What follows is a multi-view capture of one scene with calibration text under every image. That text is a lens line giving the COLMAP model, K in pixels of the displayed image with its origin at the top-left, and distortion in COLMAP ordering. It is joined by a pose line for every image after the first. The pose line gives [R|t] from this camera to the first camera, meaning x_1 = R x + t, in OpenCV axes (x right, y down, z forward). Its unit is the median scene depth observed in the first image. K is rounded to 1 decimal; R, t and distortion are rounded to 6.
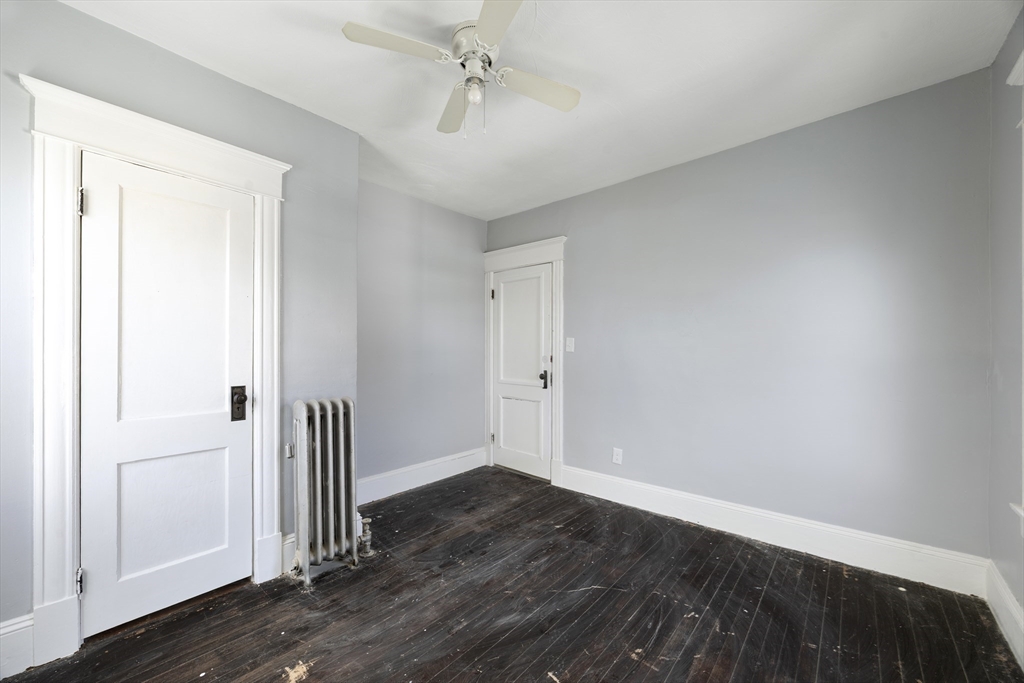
lens RADIAL K [[386.1, 0, 514.1], [0, 386.1, 349.0], [0, 0, 1]] dist [-0.005248, 0.000177]
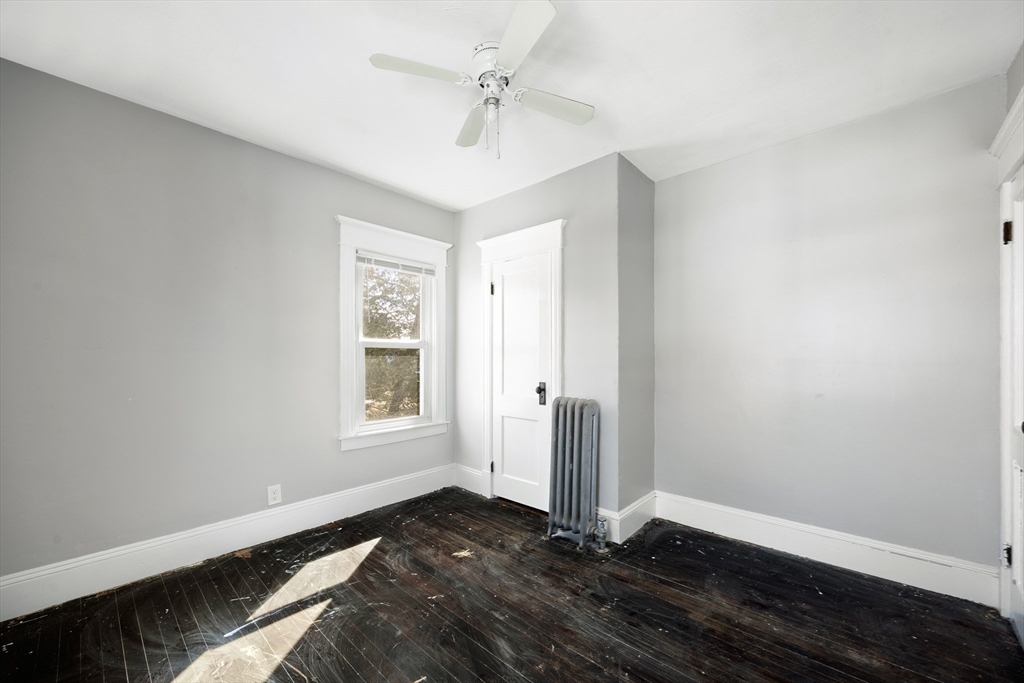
lens RADIAL K [[386.1, 0, 515.9], [0, 386.1, 357.8], [0, 0, 1]] dist [-0.005248, 0.000177]
pose [[-0.008157, -0.003402, -0.999961, 0.762869], [0.004641, 0.999983, -0.003440, 0.006438], [0.999956, -0.004669, -0.008141, 0.867952]]
